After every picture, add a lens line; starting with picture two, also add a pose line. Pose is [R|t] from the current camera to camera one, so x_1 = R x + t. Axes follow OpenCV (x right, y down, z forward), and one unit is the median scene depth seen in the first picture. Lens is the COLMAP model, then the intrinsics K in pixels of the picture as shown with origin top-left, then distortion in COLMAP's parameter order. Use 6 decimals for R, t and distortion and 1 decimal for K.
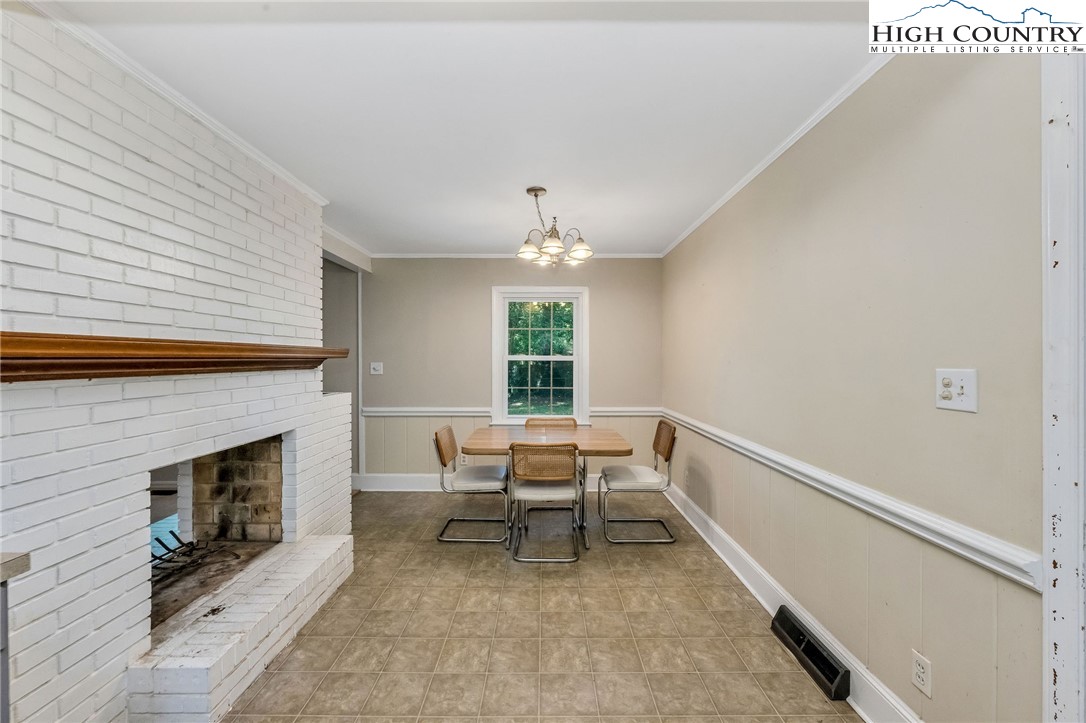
lens RADIAL K [[426.1, 0, 545.8], [0, 426.1, 358.4], [0, 0, 1]] dist [0.000341, 0.000051]
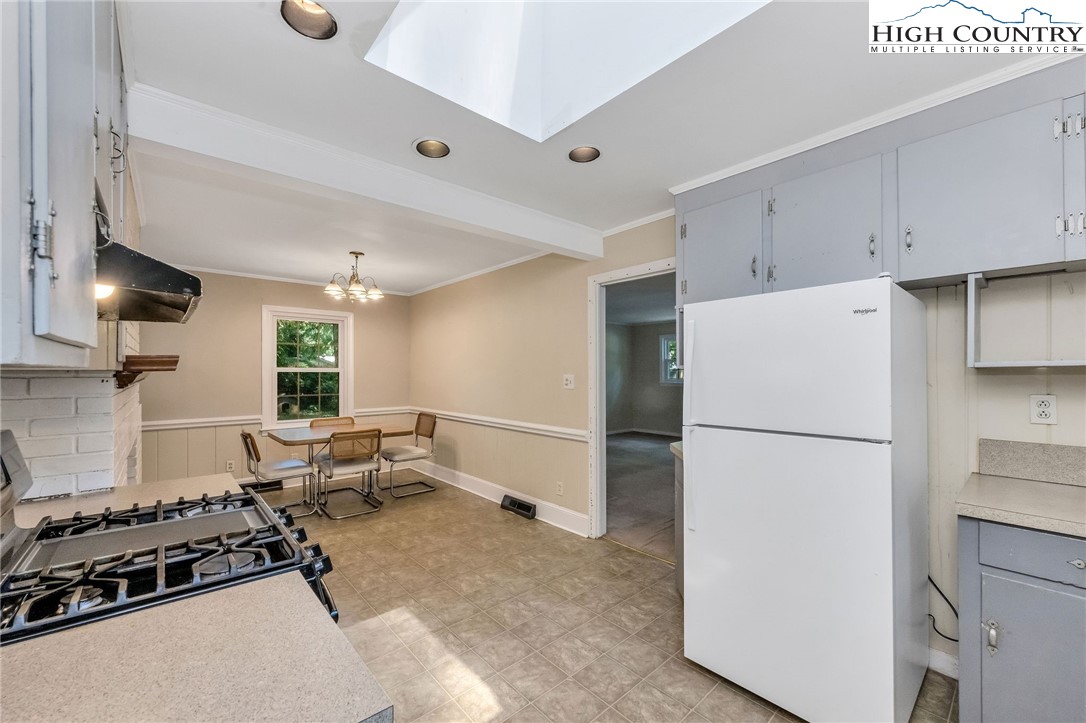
lens RADIAL K [[432.1, 0, 543.0], [0, 432.1, 367.5], [0, 0, 1]] dist [-0.001355, 0.000004]
pose [[0.752036, -0.000022, 0.659123, -0.436527], [0.000464, 1.000000, -0.000496, -0.008819], [-0.659122, 0.000679, 0.752035, -0.430987]]
